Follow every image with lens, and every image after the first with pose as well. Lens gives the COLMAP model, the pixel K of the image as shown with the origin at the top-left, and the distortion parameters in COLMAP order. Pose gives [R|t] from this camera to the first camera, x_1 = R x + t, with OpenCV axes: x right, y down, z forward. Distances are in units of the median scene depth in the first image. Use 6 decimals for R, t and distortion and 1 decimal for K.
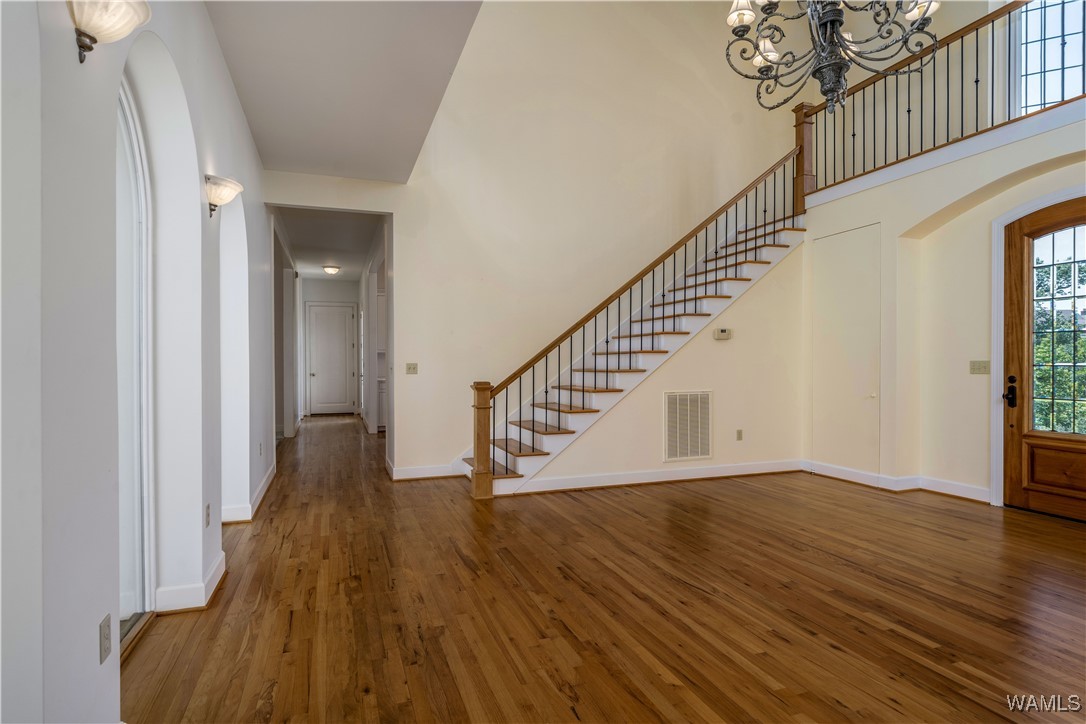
lens RADIAL K [[582.2, 0, 543.0], [0, 582.2, 362.0], [0, 0, 1]] dist [-0.000128, -0.000123]
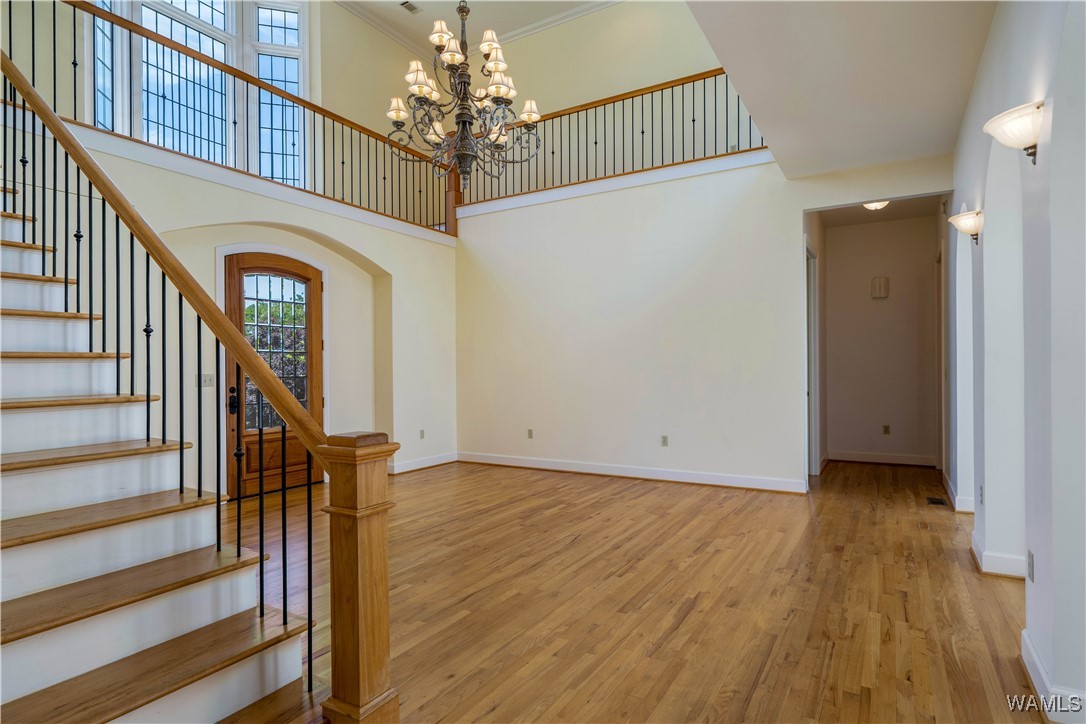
lens RADIAL K [[578.5, 0, 545.0], [0, 578.5, 371.1], [0, 0, 1]] dist [0.000359, -0.000524]
pose [[-0.631909, 0.005905, 0.775020, -0.705936], [0.011459, 0.999933, 0.001725, -0.003546], [-0.774958, 0.009971, -0.631934, 1.830197]]
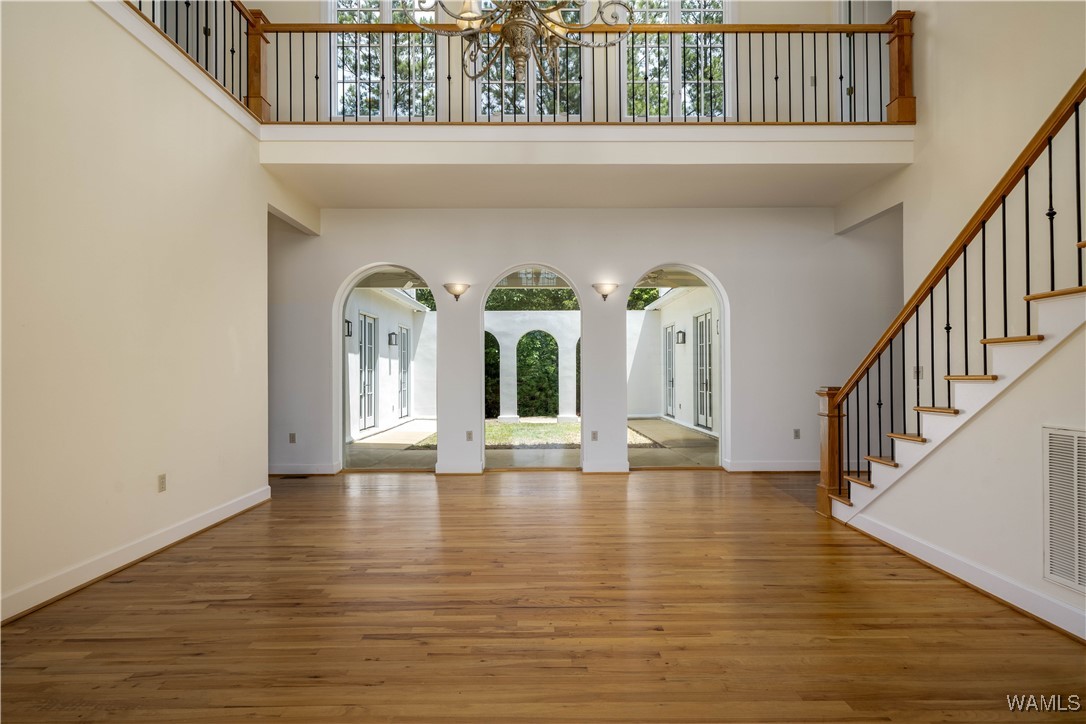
lens RADIAL K [[538.7, 0, 543.0], [0, 538.7, 362.0], [0, 0, 1]] dist [-0.000818, -0.000910]
pose [[-0.334266, -0.017498, -0.942316, 1.339265], [0.004737, 0.999784, -0.020246, 0.017866], [0.942467, -0.011231, -0.334111, 1.398715]]
